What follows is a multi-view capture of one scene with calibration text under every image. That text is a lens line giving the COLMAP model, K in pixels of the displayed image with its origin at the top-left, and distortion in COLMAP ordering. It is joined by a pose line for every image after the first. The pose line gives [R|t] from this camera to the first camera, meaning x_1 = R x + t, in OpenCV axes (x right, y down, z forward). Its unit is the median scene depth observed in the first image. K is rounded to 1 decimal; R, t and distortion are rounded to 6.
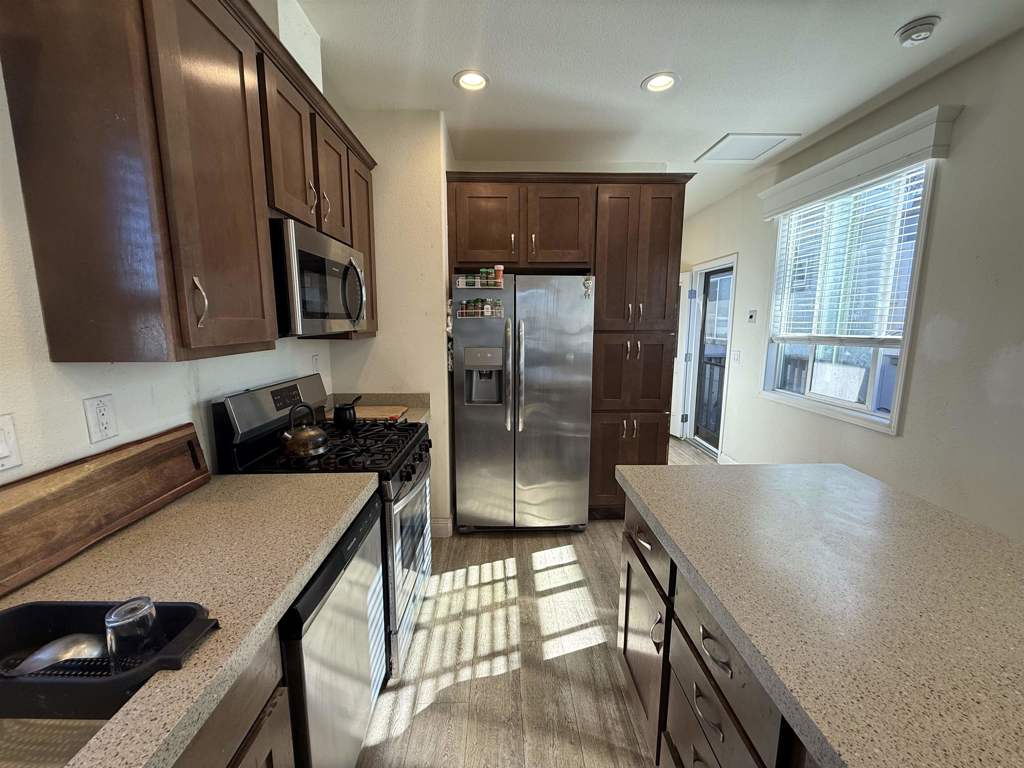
lens RADIAL K [[409.1, 0, 512.0], [0, 409.1, 384.0], [0, 0, 1]] dist [0.000360, -0.000460]
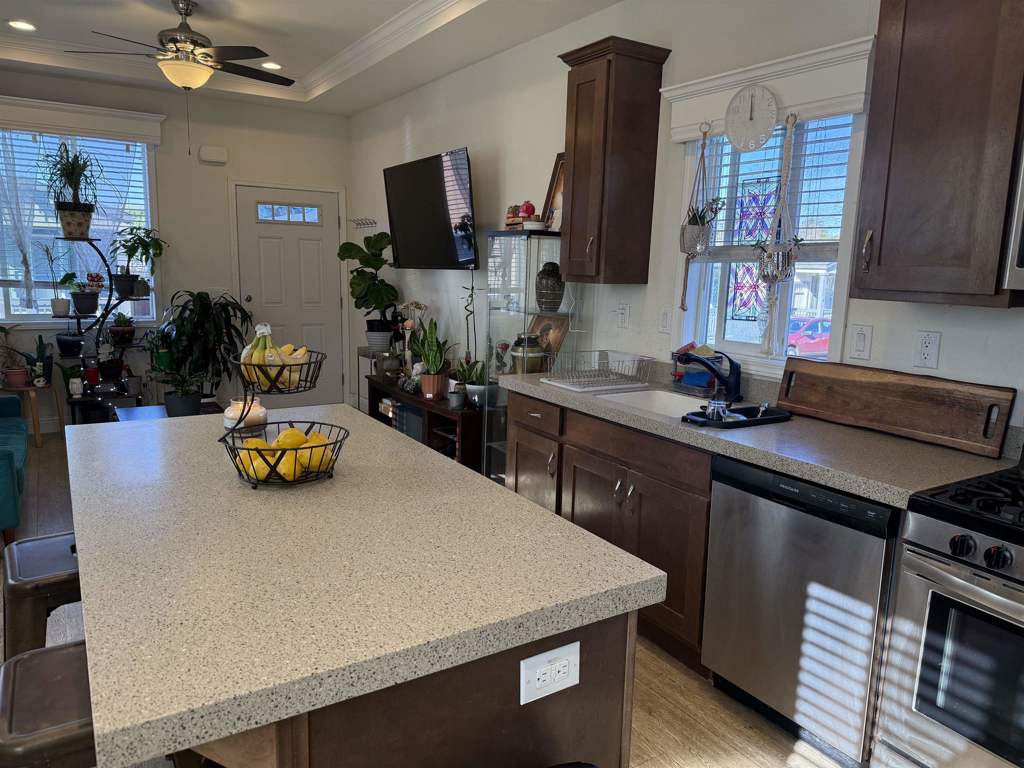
lens RADIAL K [[718.2, 0, 512.0], [0, 718.2, 384.0], [0, 0, 1]] dist [0.156967, -0.242836]
pose [[-0.855719, 0.061522, -0.513770, 0.605851], [-0.109881, 0.948655, 0.296613, -0.169616], [0.505639, 0.310271, -0.805022, 1.115638]]
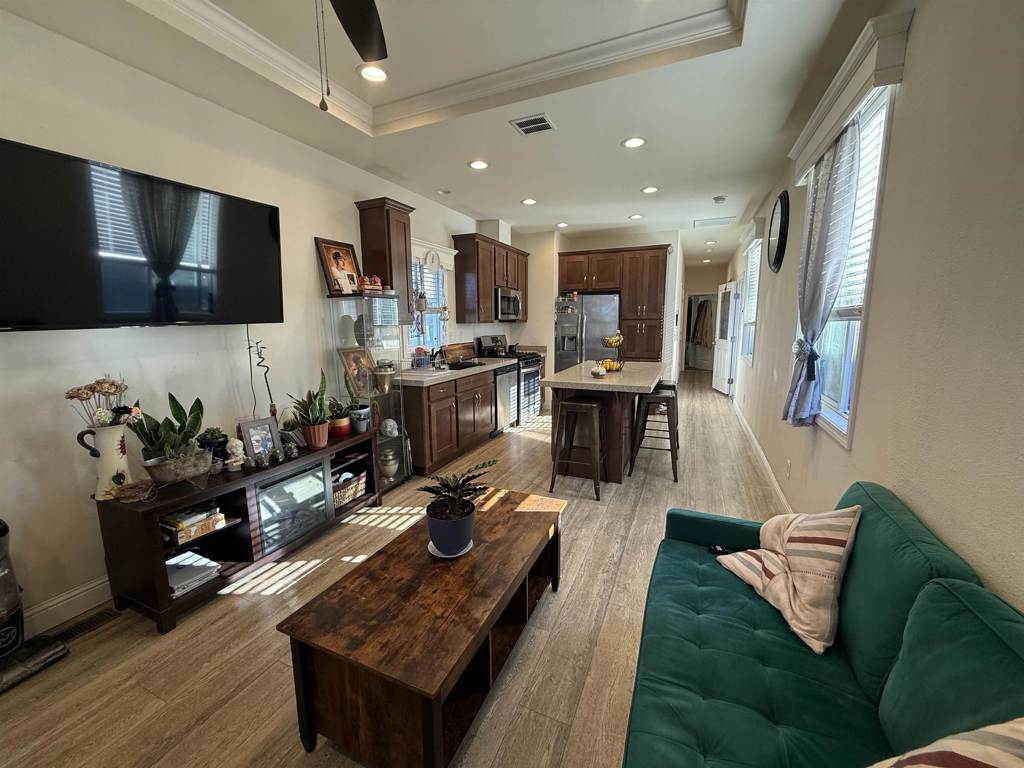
lens RADIAL K [[409.1, 0, 512.0], [0, 409.1, 384.0], [0, 0, 1]] dist [0.000360, -0.000460]
pose [[0.902178, 0.057148, -0.427562, 0.792469], [-0.055955, 0.998315, 0.015366, 0.267654], [0.427720, 0.010062, 0.903855, -1.517784]]
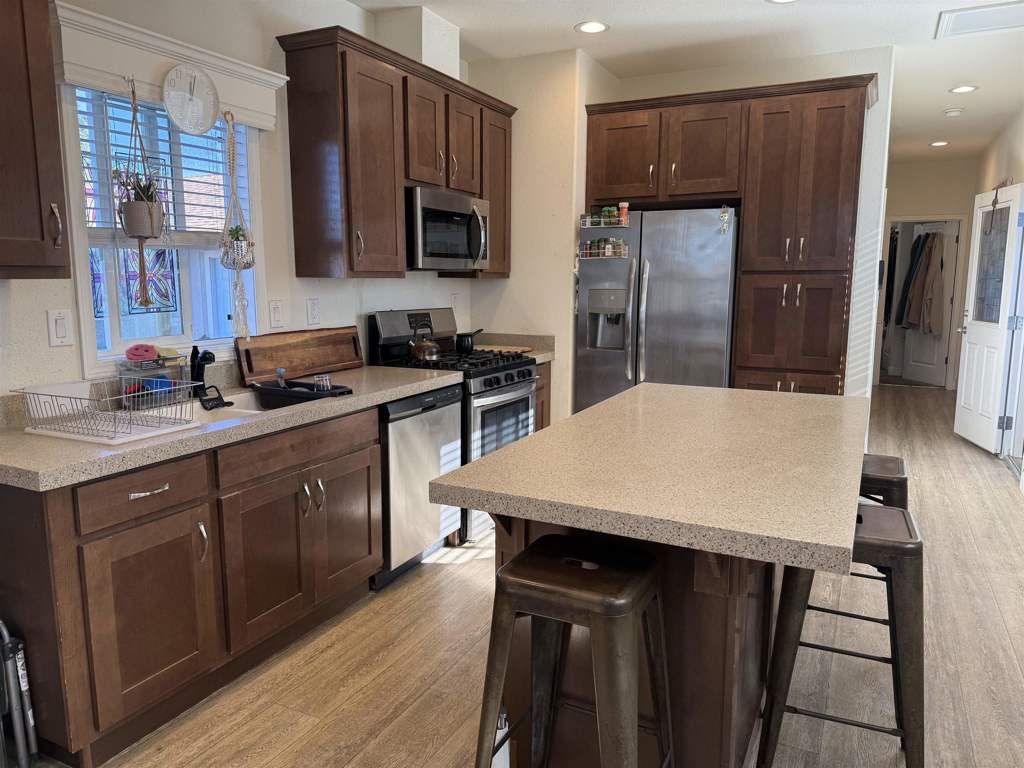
lens RADIAL K [[718.2, 0, 512.0], [0, 718.2, 384.0], [0, 0, 1]] dist [0.156967, -0.242836]
pose [[0.880979, 0.071598, -0.467707, 0.648524], [-0.073790, 0.997180, 0.013661, 0.150120], [0.467366, 0.022477, 0.883778, -0.712067]]
